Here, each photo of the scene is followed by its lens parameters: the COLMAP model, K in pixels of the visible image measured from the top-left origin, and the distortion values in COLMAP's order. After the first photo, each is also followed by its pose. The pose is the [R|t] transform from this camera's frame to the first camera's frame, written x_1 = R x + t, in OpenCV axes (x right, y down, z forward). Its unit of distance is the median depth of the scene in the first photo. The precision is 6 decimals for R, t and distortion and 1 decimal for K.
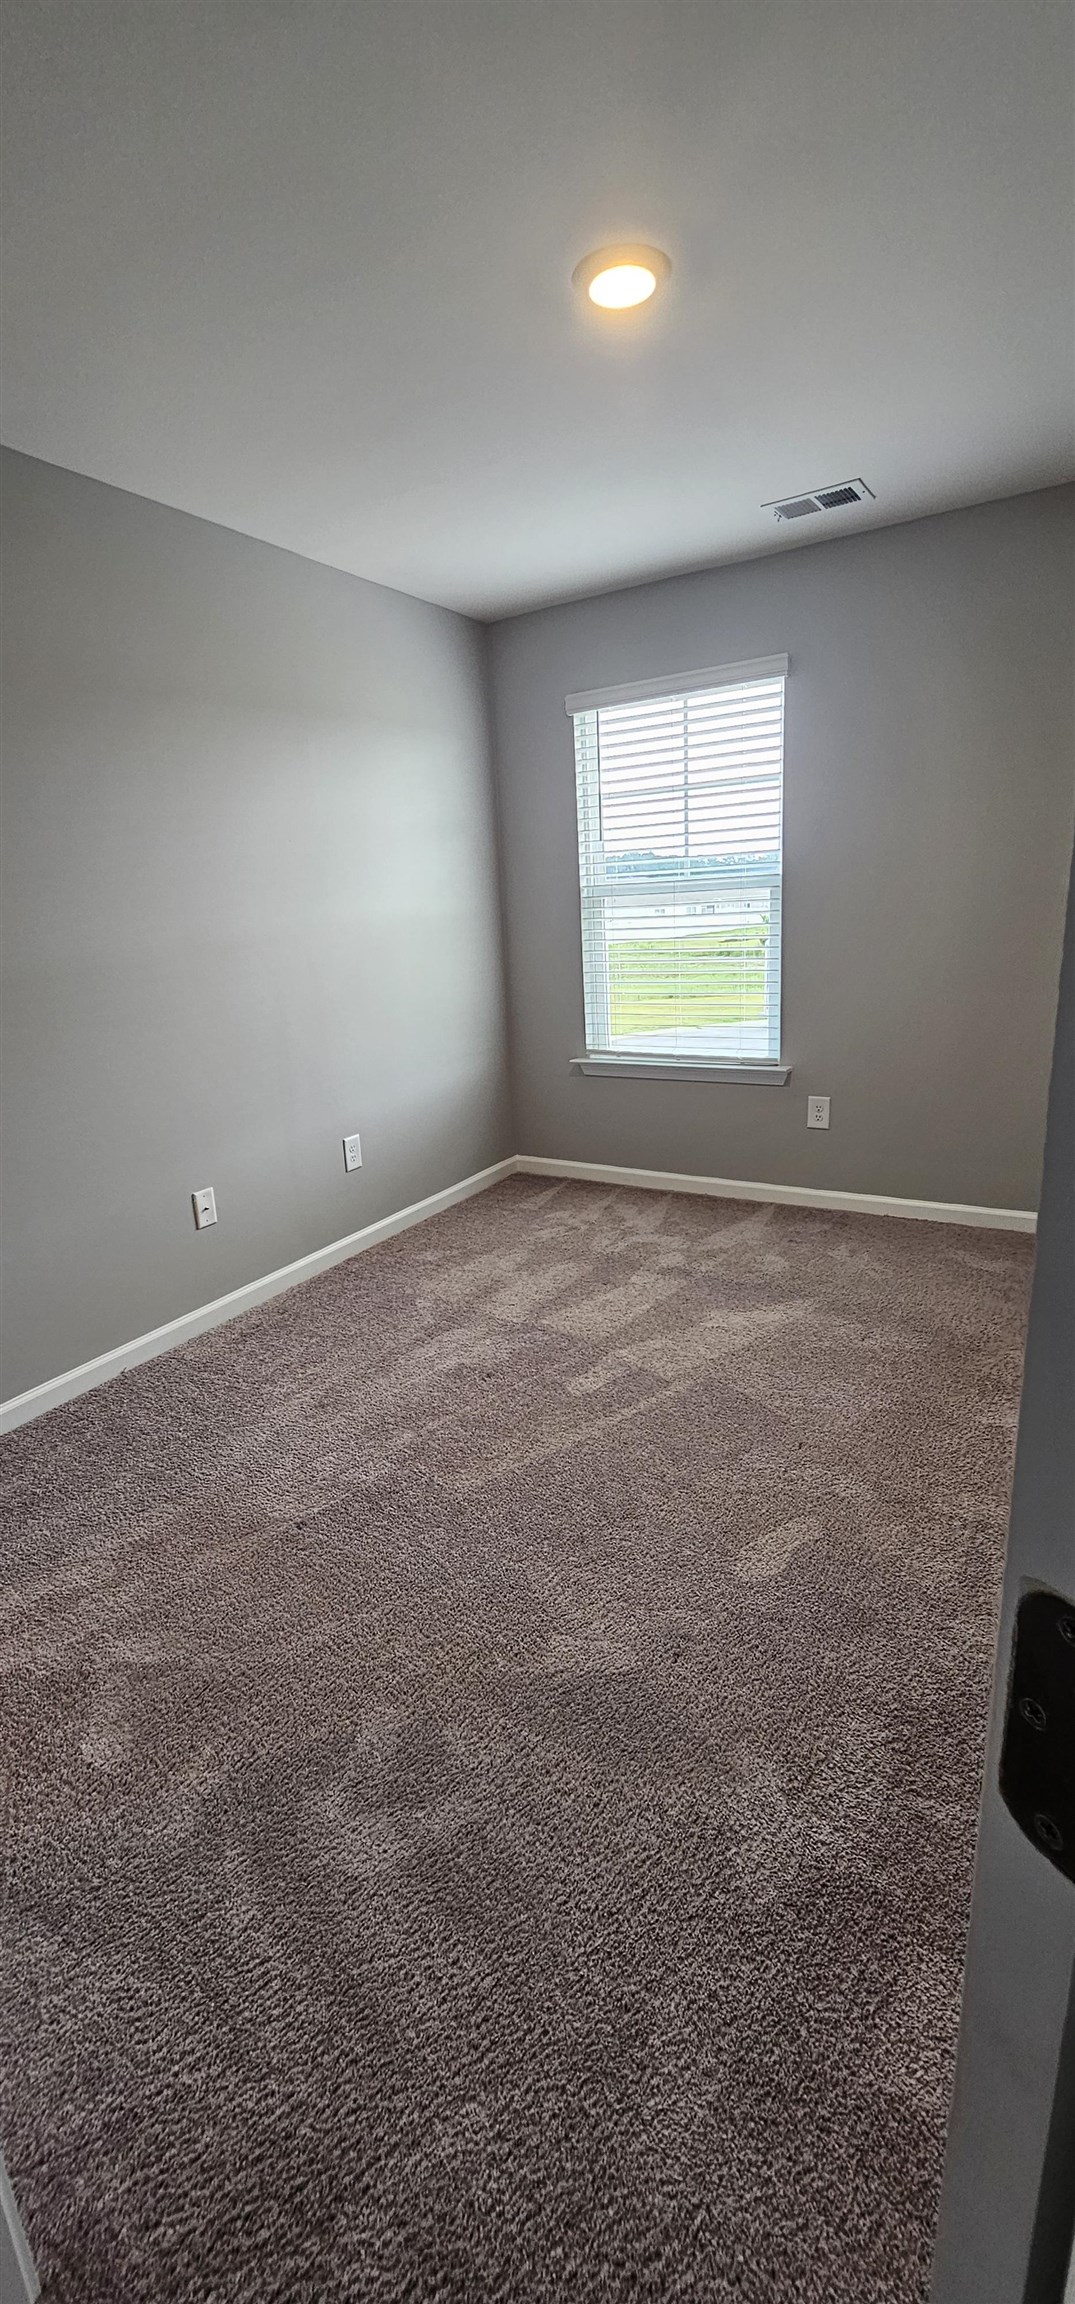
lens RADIAL K [[939.0, 0, 529.1], [0, 939.0, 1158.6], [0, 0, 1]] dist [-0.001933, 0.000258]
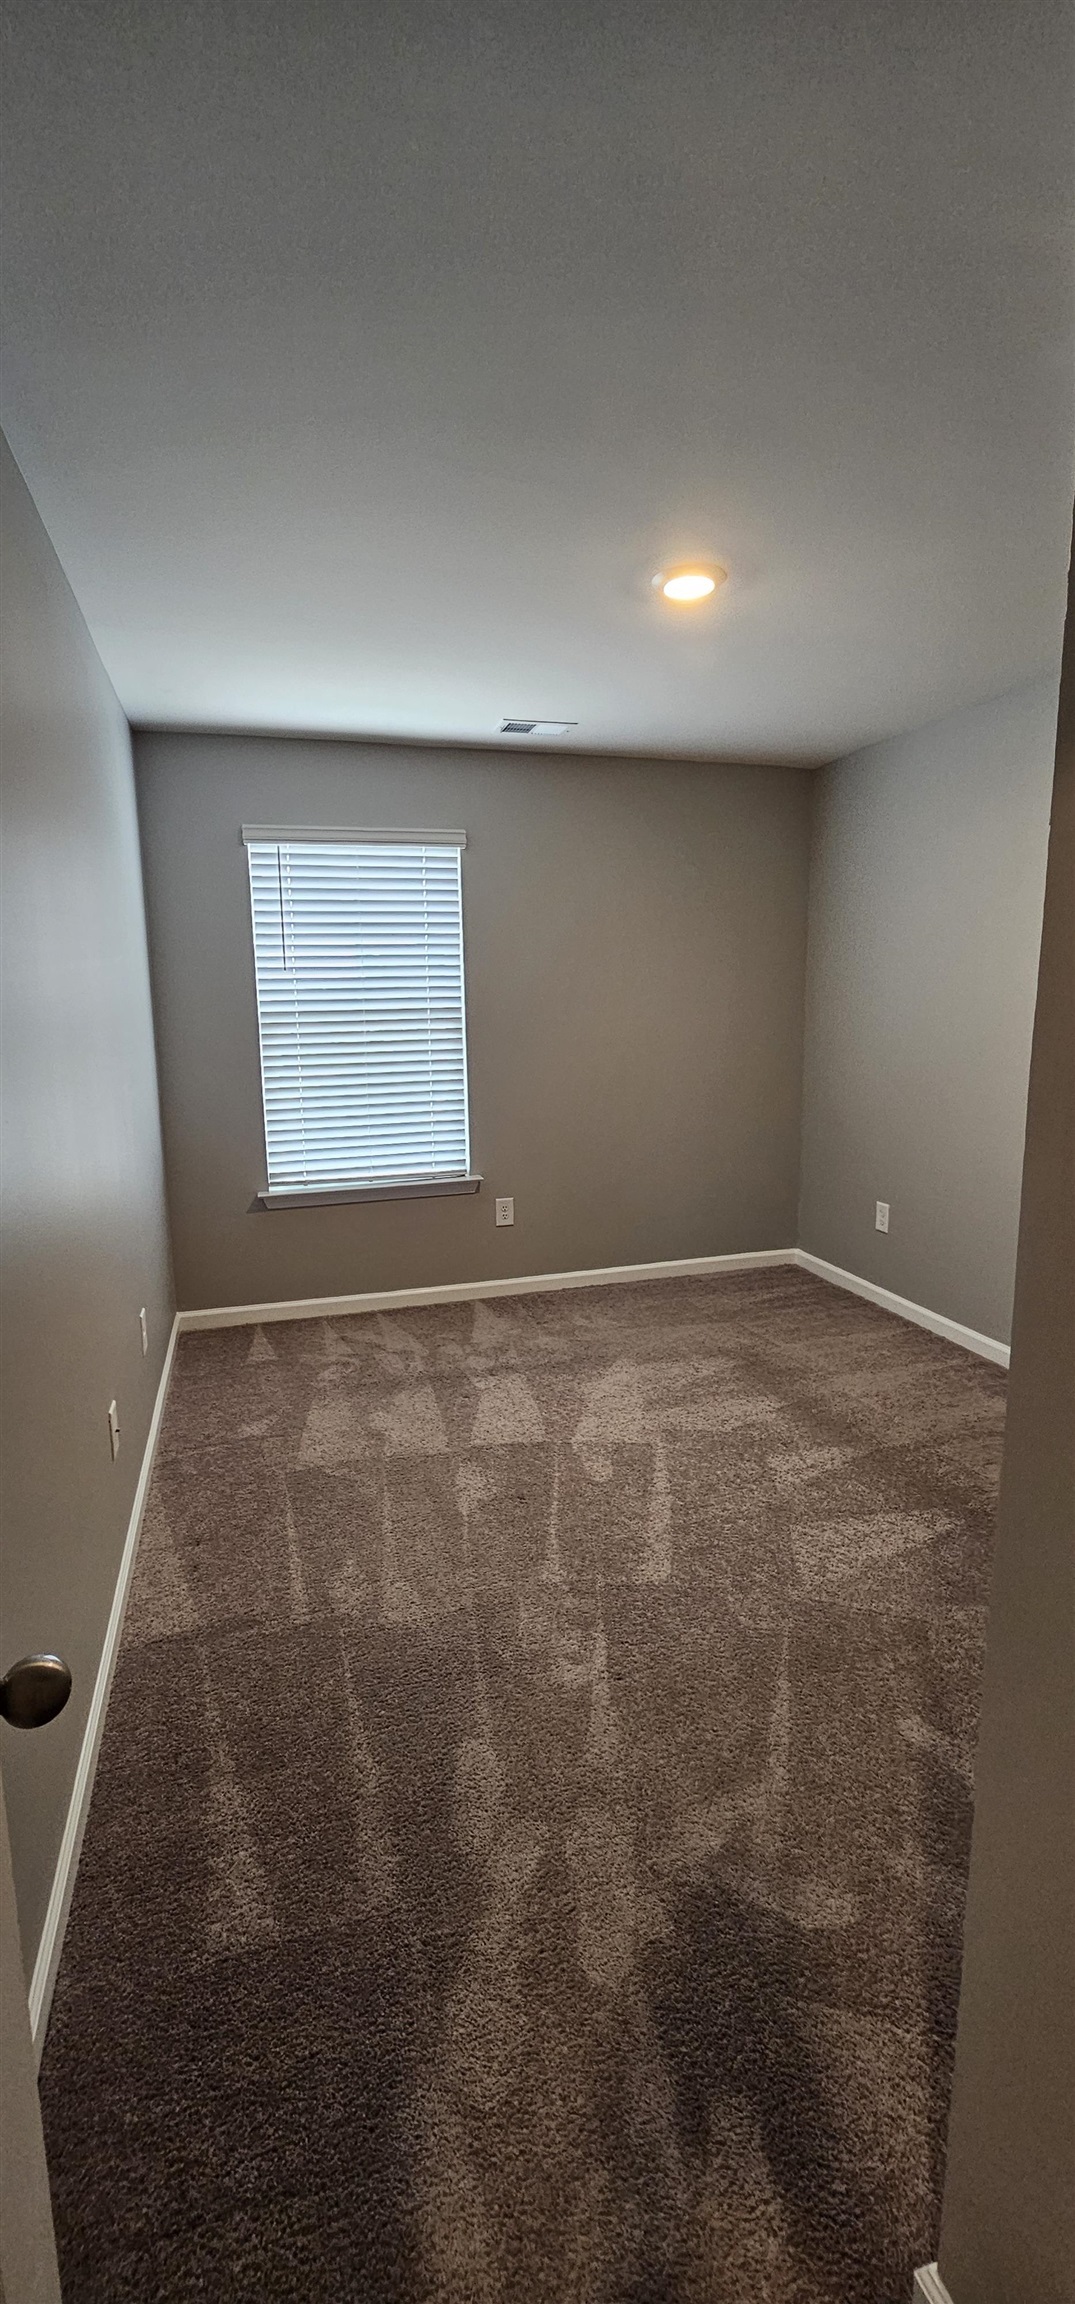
lens RADIAL K [[947.4, 0, 528.0], [0, 947.4, 1147.2], [0, 0, 1]] dist [0.001642, -0.000041]
pose [[0.675356, -0.073656, 0.733805, -0.547913], [0.182772, 0.980676, -0.069777, -0.042677], [-0.714485, 0.181243, 0.675767, 0.188965]]
